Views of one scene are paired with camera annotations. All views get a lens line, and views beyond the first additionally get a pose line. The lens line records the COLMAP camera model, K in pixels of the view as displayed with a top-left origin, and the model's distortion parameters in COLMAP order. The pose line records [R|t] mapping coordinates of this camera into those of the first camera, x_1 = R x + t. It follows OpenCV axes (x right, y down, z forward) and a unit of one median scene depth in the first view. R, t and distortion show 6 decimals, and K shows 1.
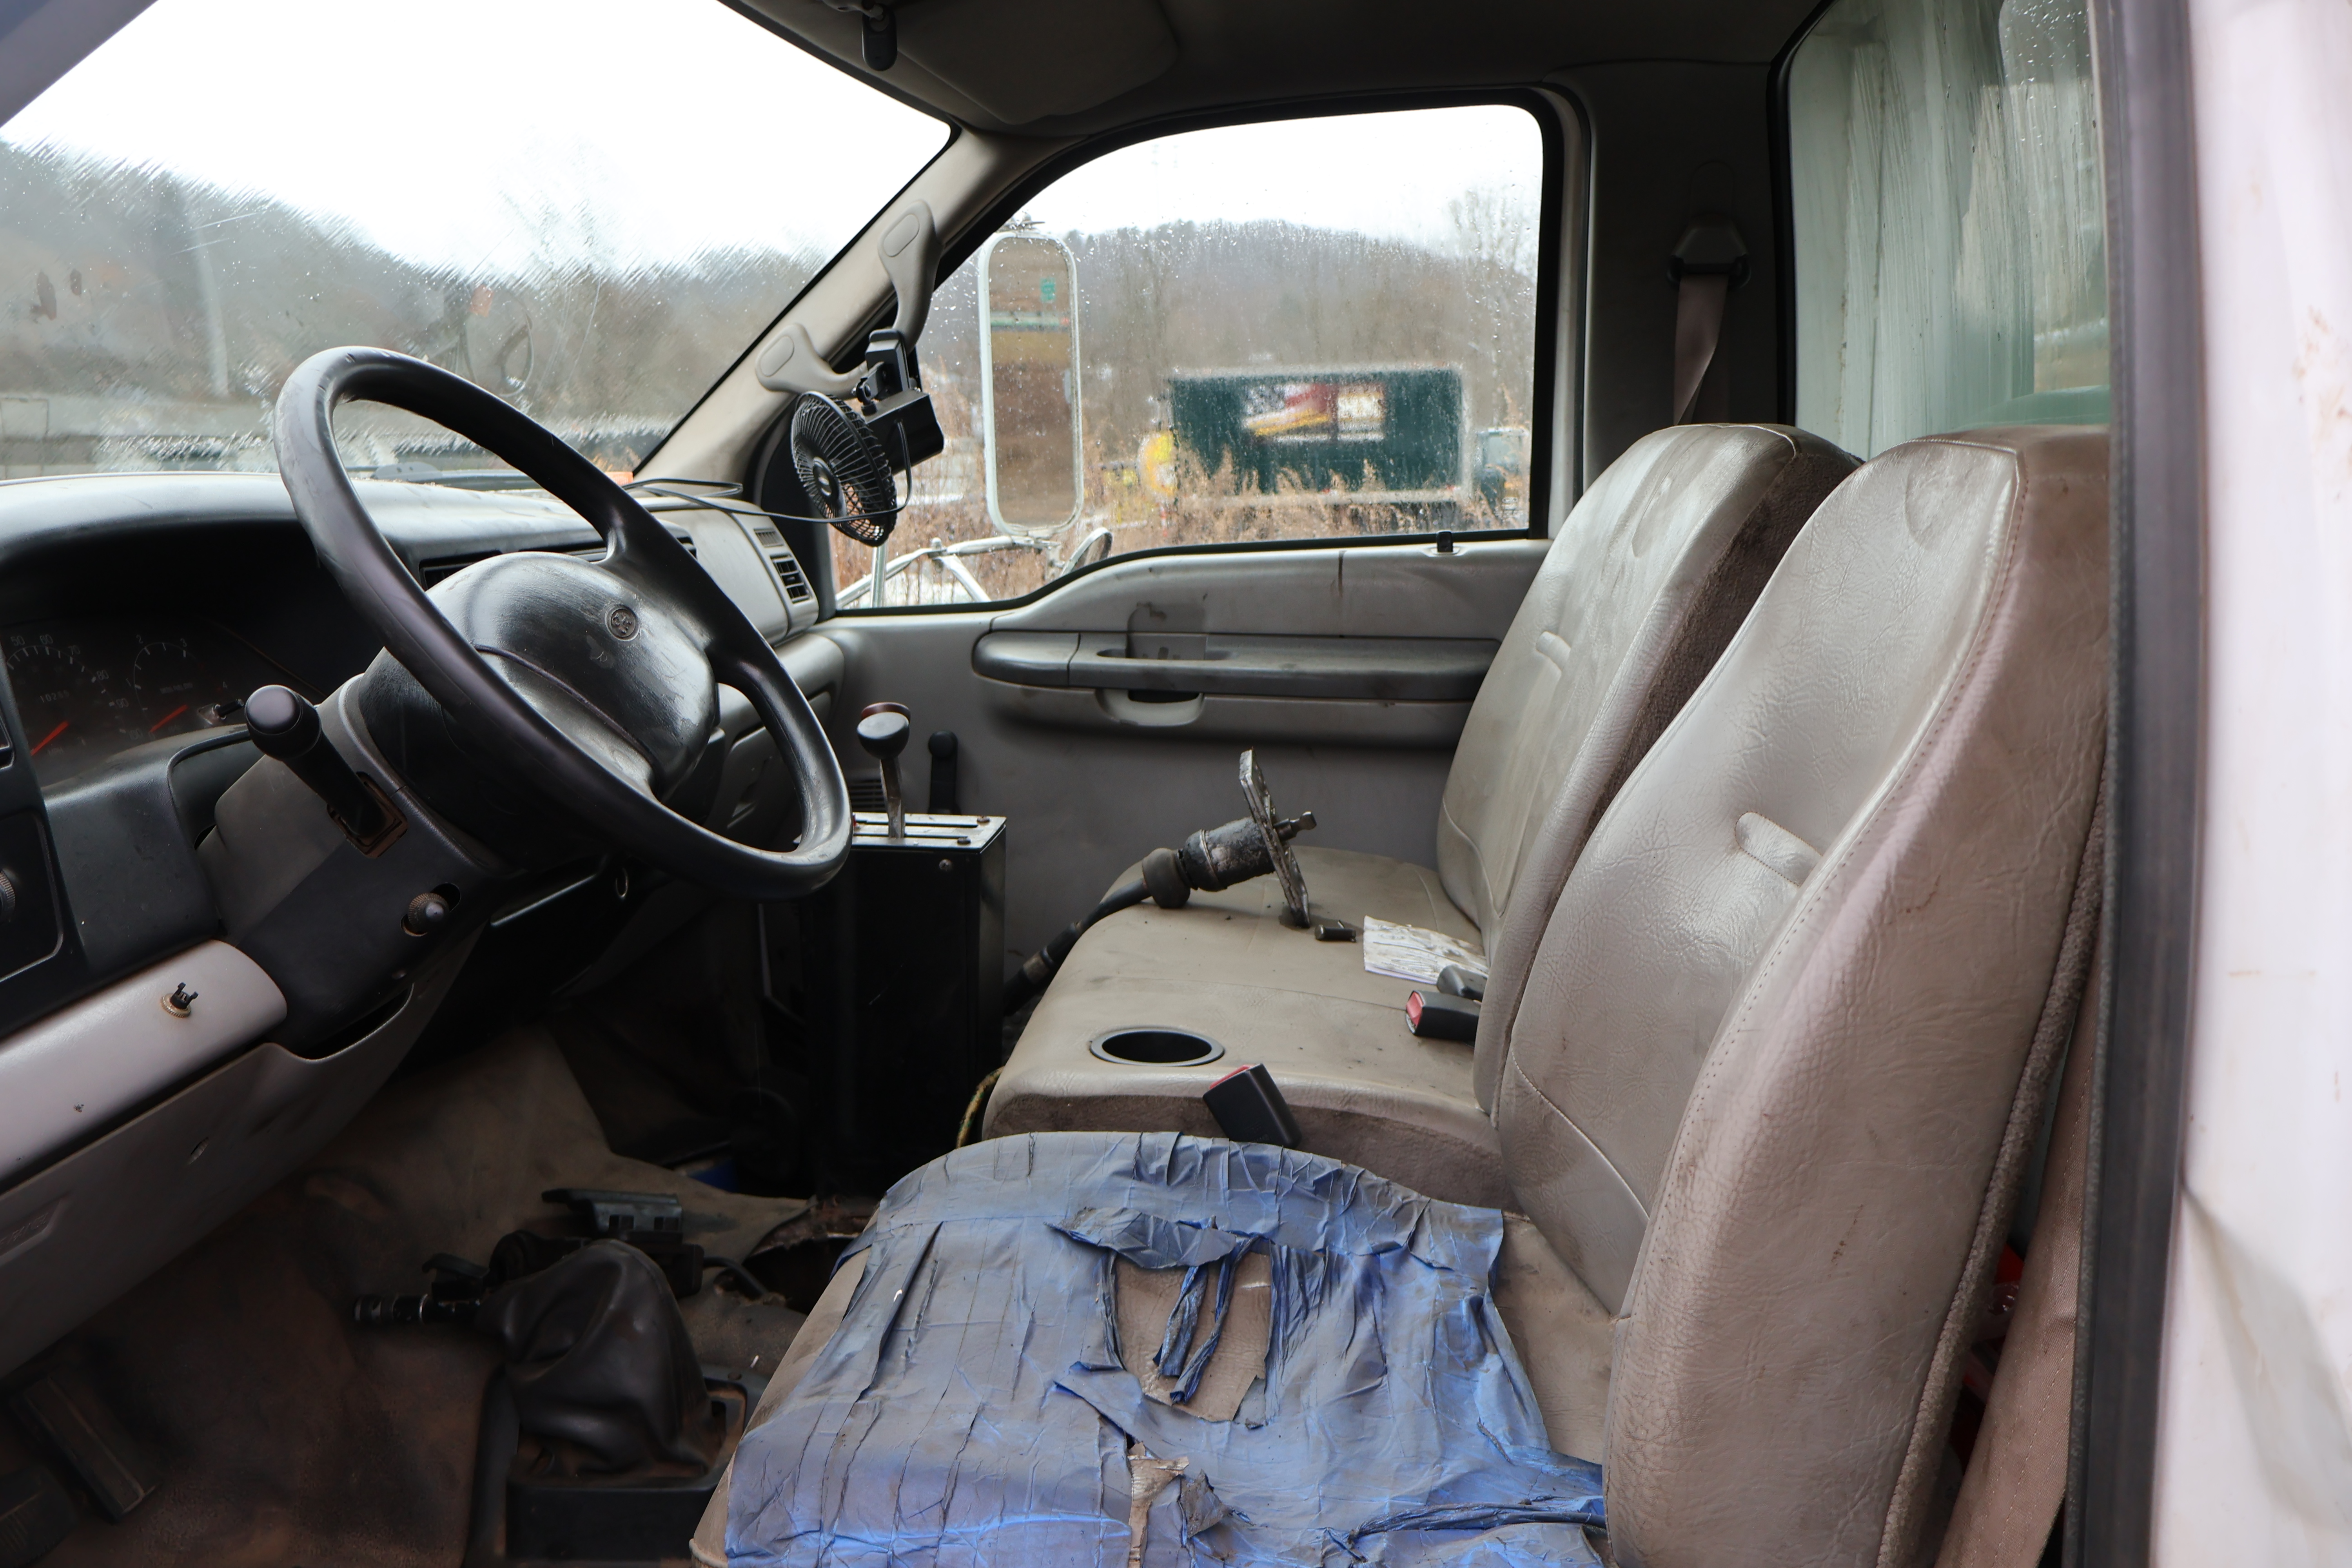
lens RADIAL K [[1977.2, 0, 1182.9], [0, 1977.2, 809.6], [0, 0, 1]] dist [-0.006780, 0.025627]
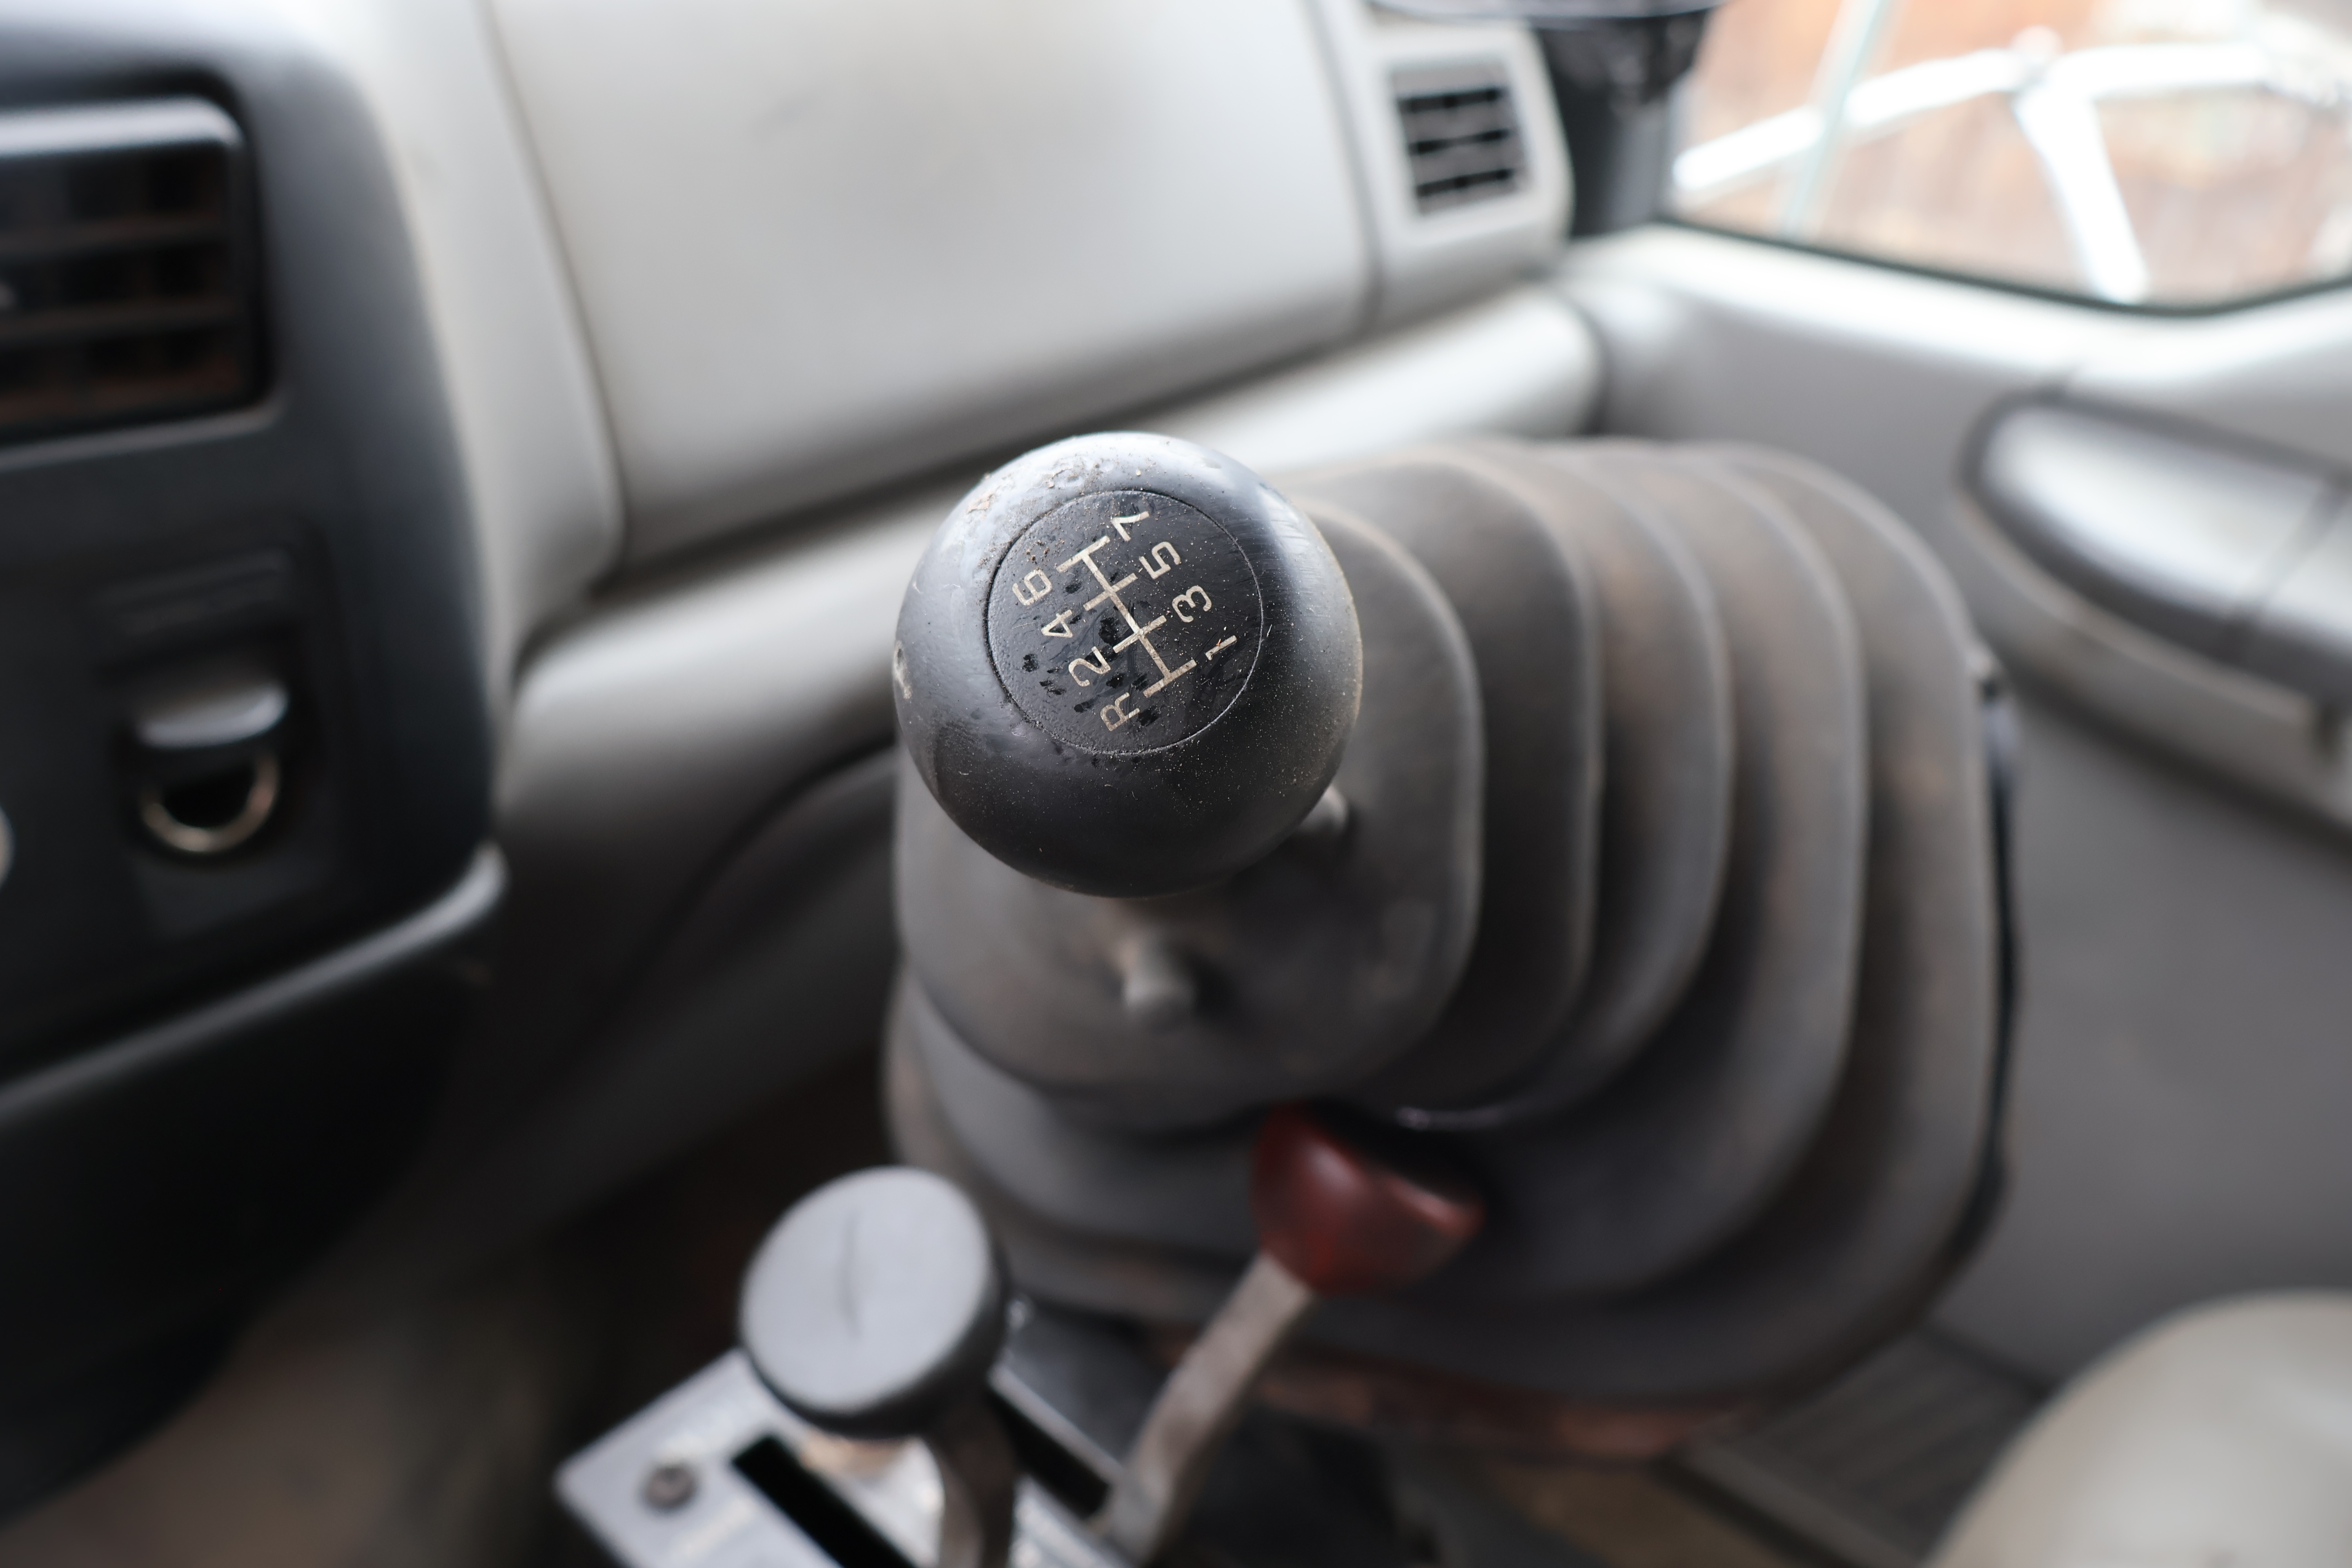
lens RADIAL K [[1977.2, 0, 1173.8], [0, 1977.2, 791.7], [0, 0, 1]] dist [-0.006780, 0.025627]
pose [[0.815223, 0.352844, -0.459252, -0.043278], [-0.200080, 0.915742, 0.348403, -0.129635], [0.543489, -0.192139, 0.817131, 0.708421]]
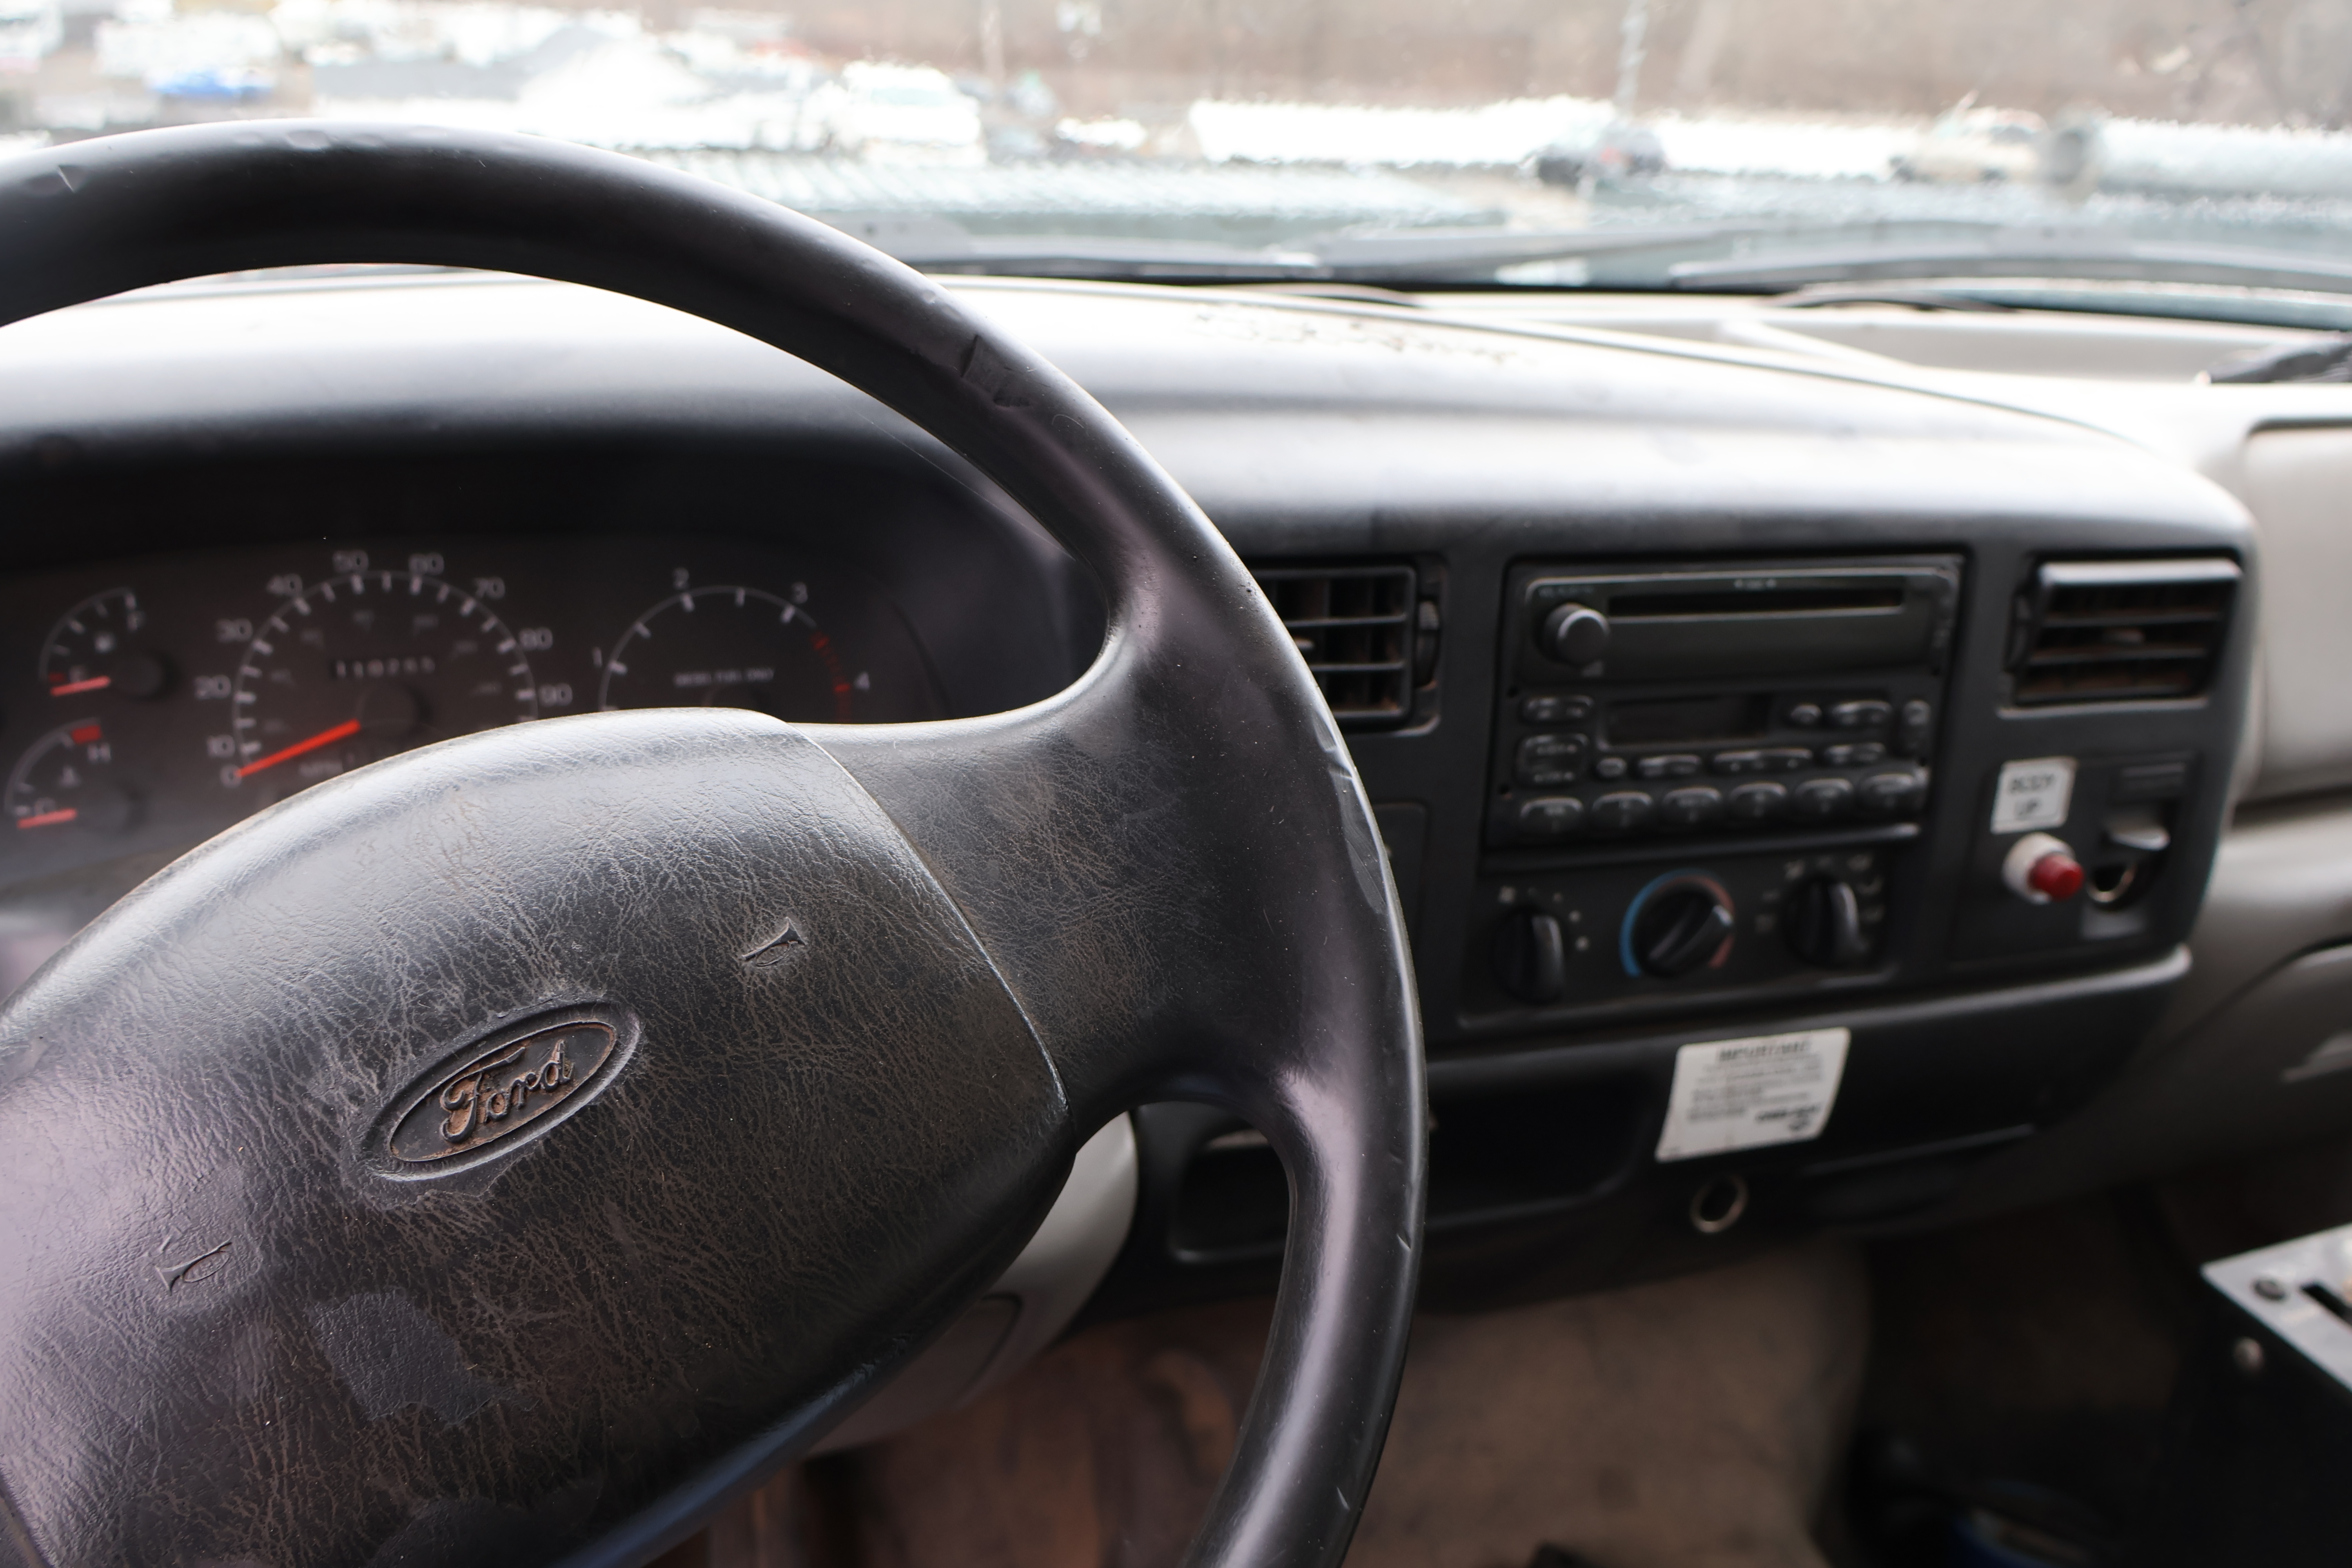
lens RADIAL K [[1977.2, 0, 1174.3], [0, 1977.2, 792.4], [0, 0, 1]] dist [-0.006780, 0.025627]
pose [[0.470446, 0.391531, -0.790812, 0.003937], [-0.243516, 0.918980, 0.310122, -0.135059], [0.848163, 0.046680, 0.527674, 0.476996]]
